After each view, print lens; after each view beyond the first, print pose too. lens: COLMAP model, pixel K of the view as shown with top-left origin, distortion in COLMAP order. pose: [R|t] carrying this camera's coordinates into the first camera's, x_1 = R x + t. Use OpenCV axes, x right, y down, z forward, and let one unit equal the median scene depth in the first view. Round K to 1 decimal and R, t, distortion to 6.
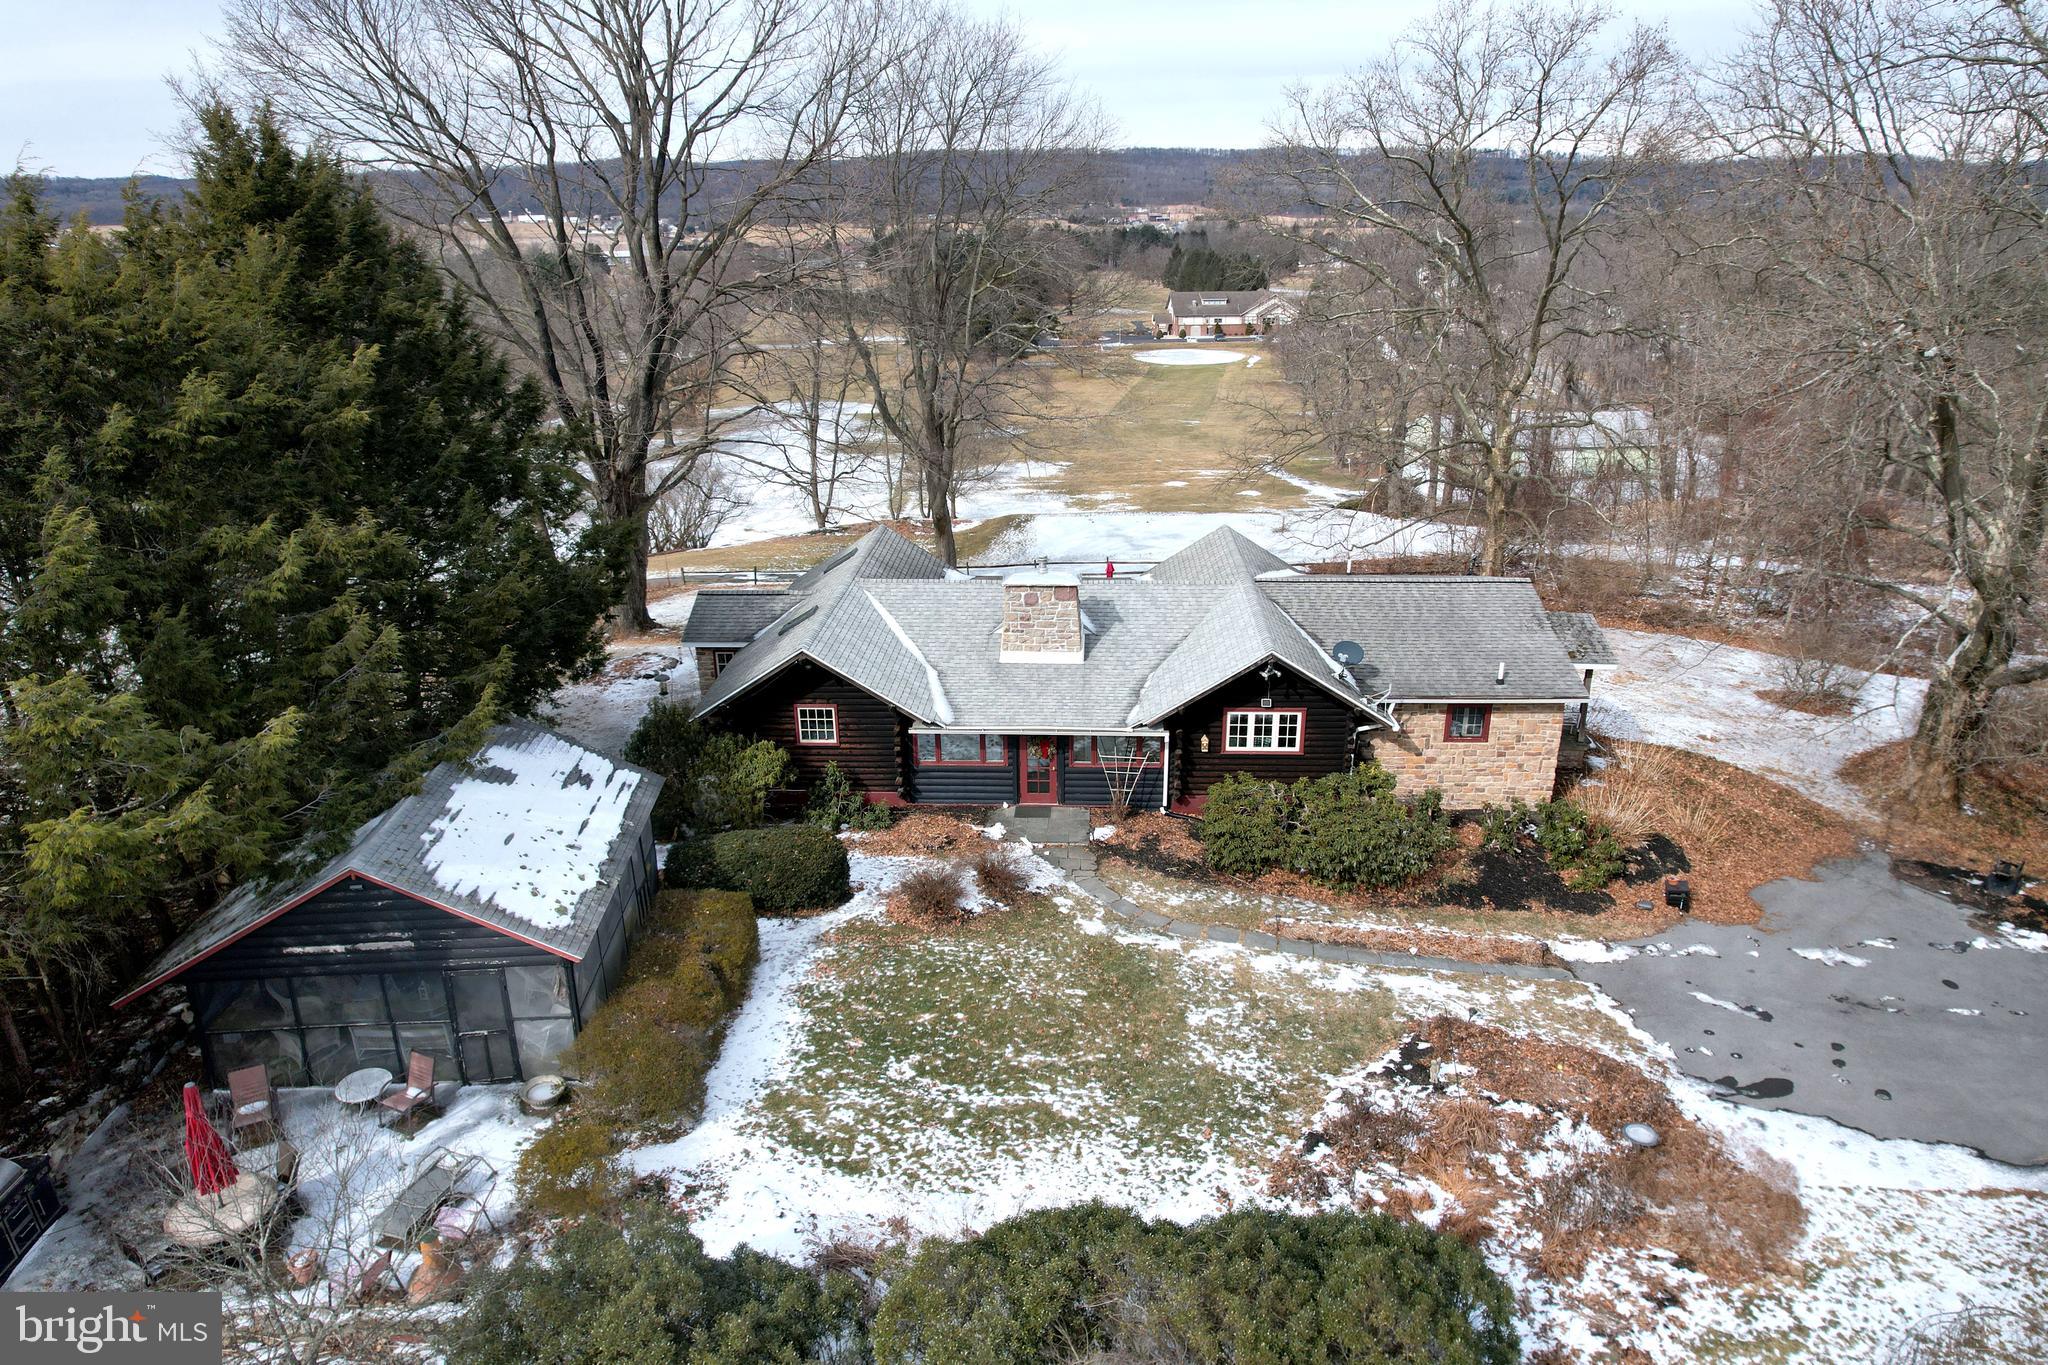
lens RADIAL K [[1322.3, 0, 1017.1], [0, 1322.3, 674.3], [0, 0, 1]] dist [-0.074608, 0.066933]
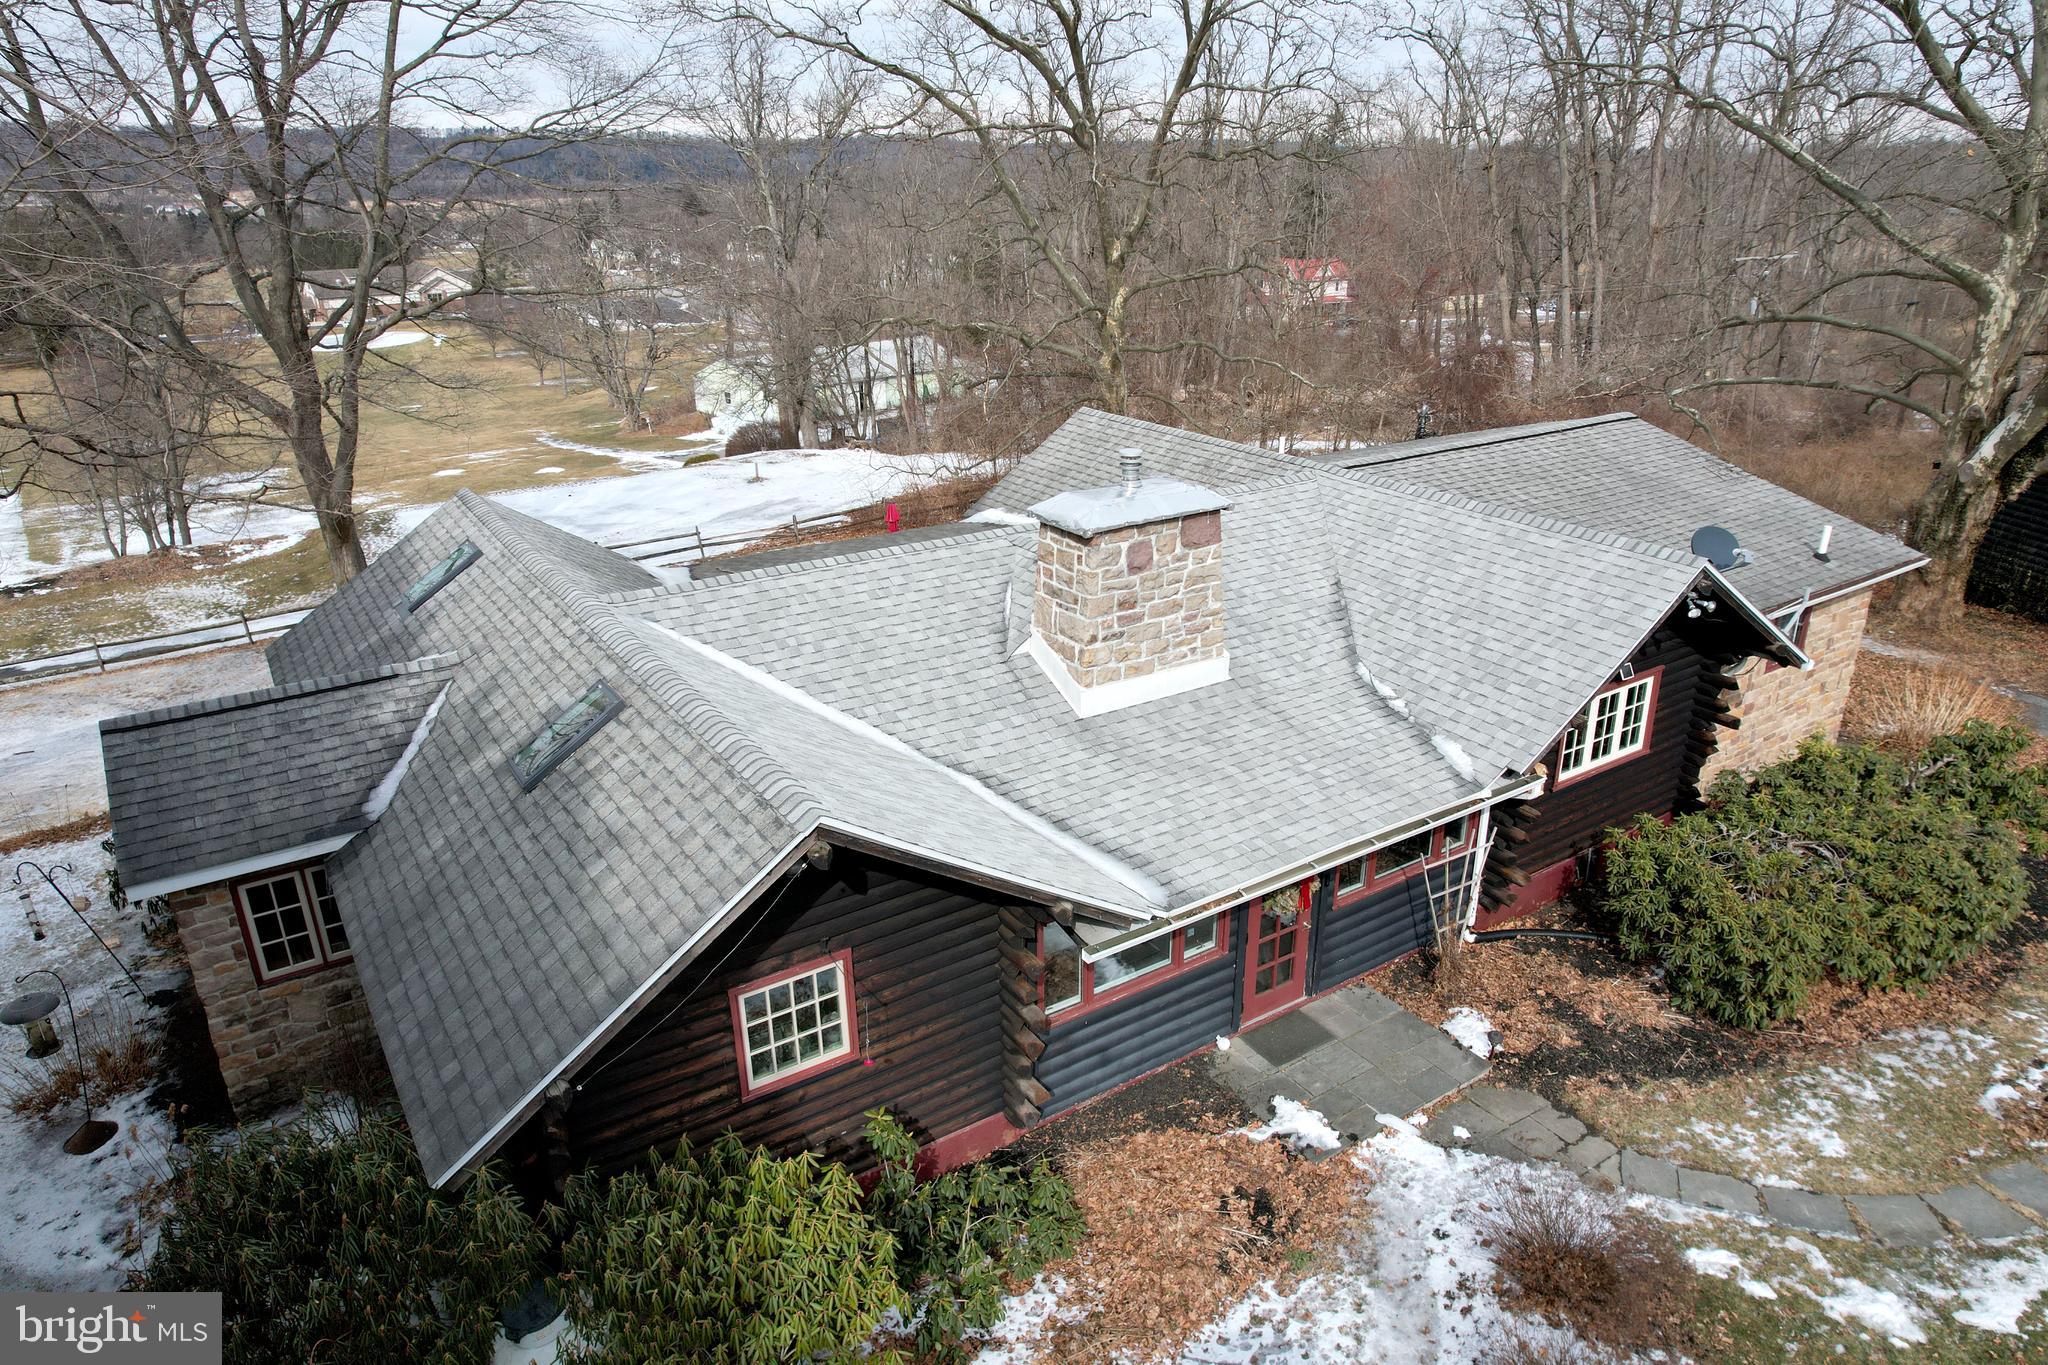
lens RADIAL K [[1322.3, 0, 1011.6], [0, 1322.3, 687.3], [0, 0, 1]] dist [-0.074608, 0.066933]
pose [[0.810904, -0.216776, 0.543547, -0.312831], [0.205066, 0.975222, 0.083003, -0.070601], [-0.548072, 0.044156, 0.835265, 0.802155]]
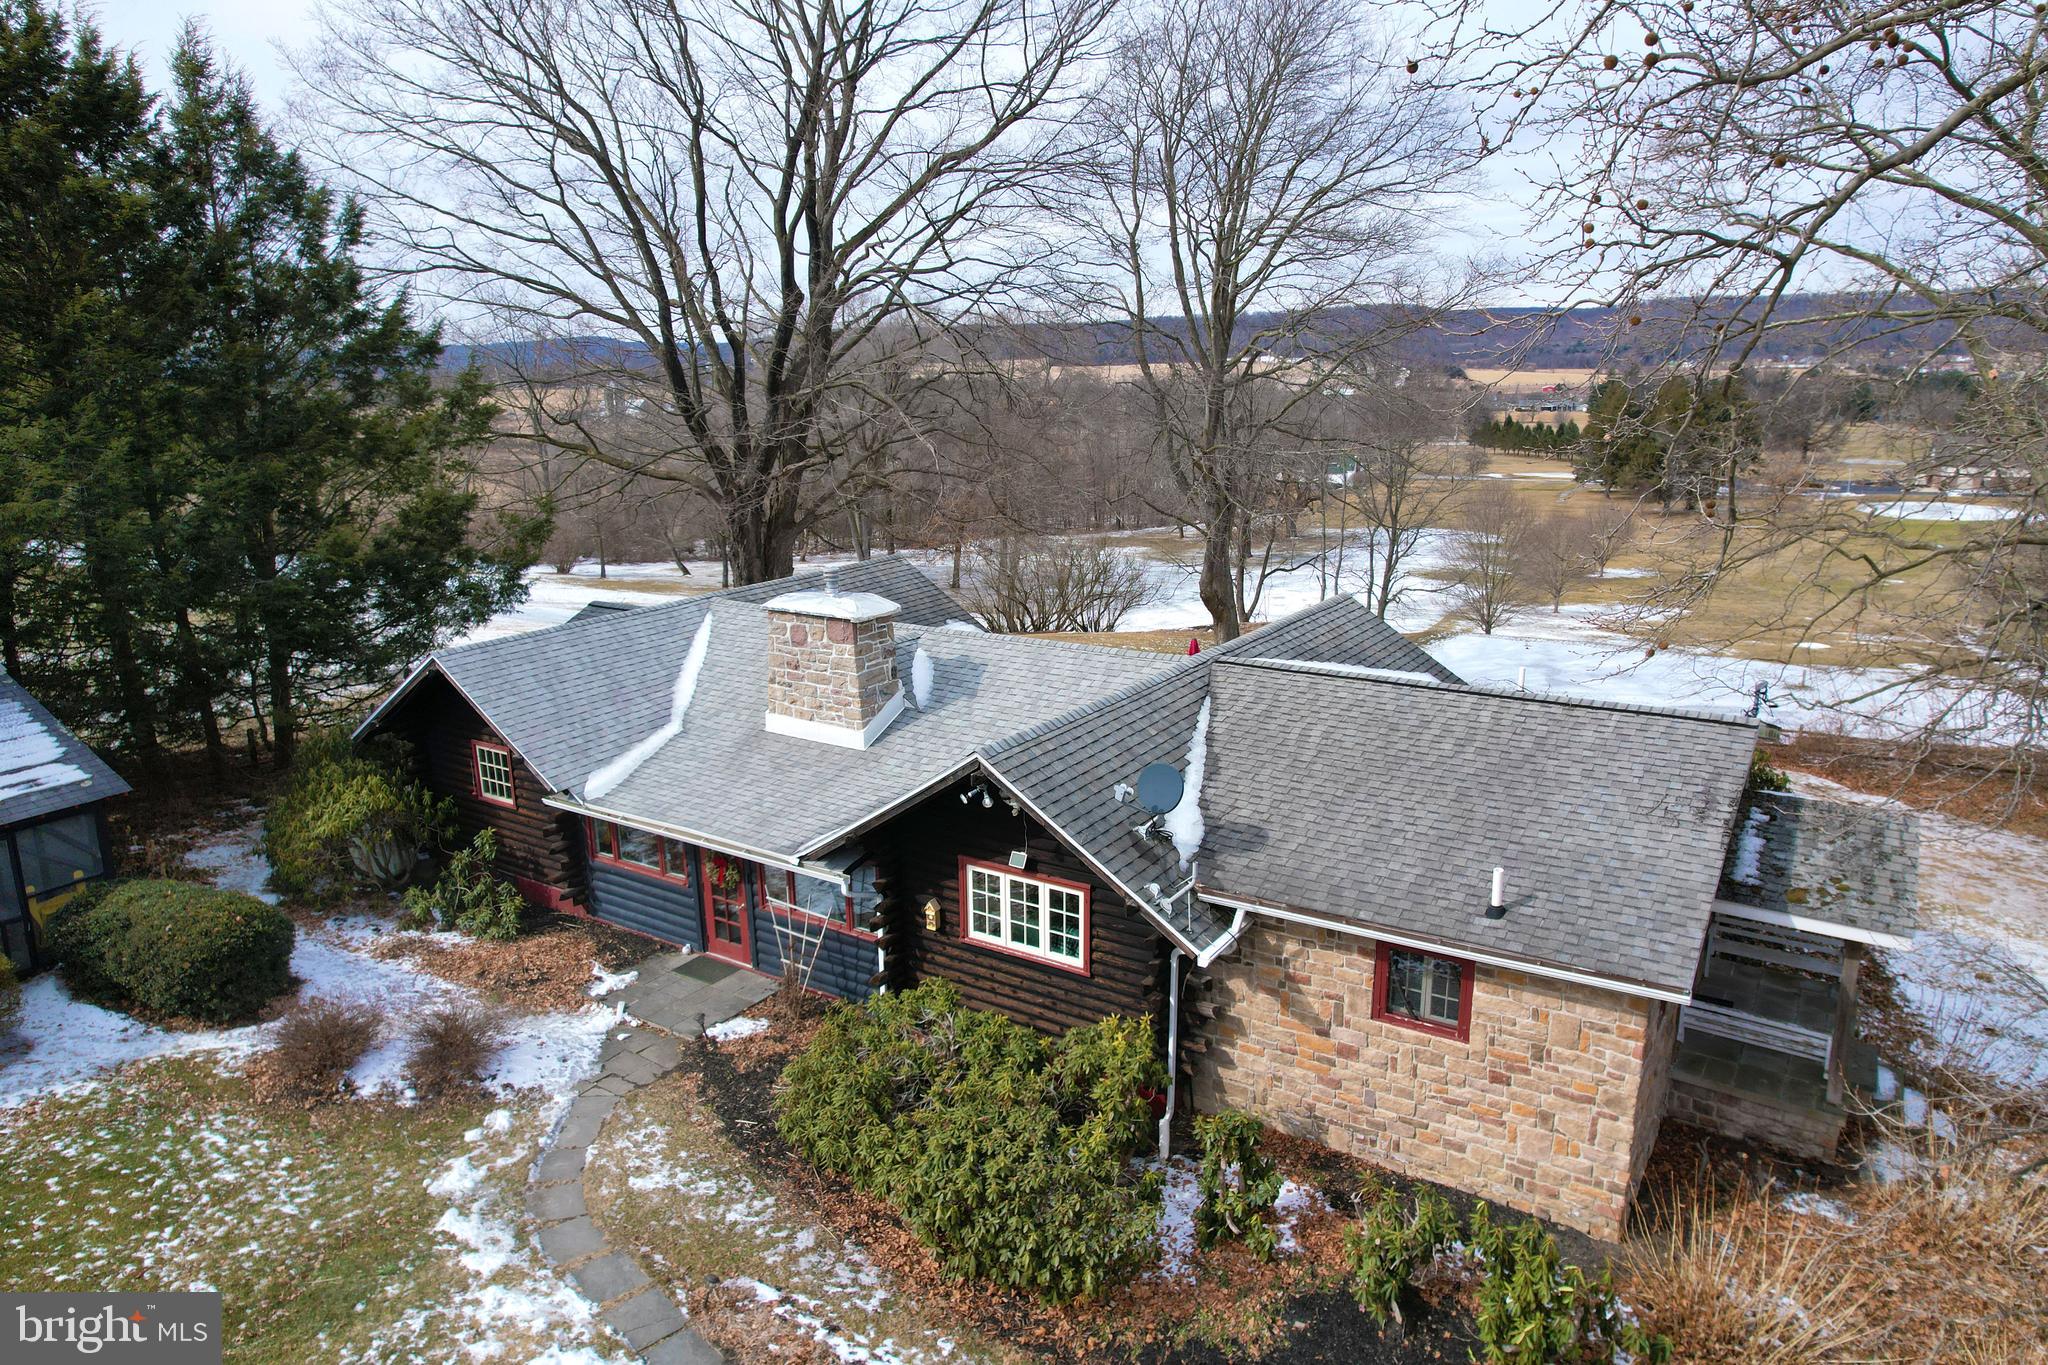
lens RADIAL K [[1322.3, 0, 1031.0], [0, 1322.3, 697.5], [0, 0, 1]] dist [-0.074608, 0.066933]
pose [[0.864913, 0.125560, -0.485963, 0.495682], [-0.167714, 0.984852, -0.044036, -0.022041], [0.473072, 0.119590, 0.872869, 0.608778]]
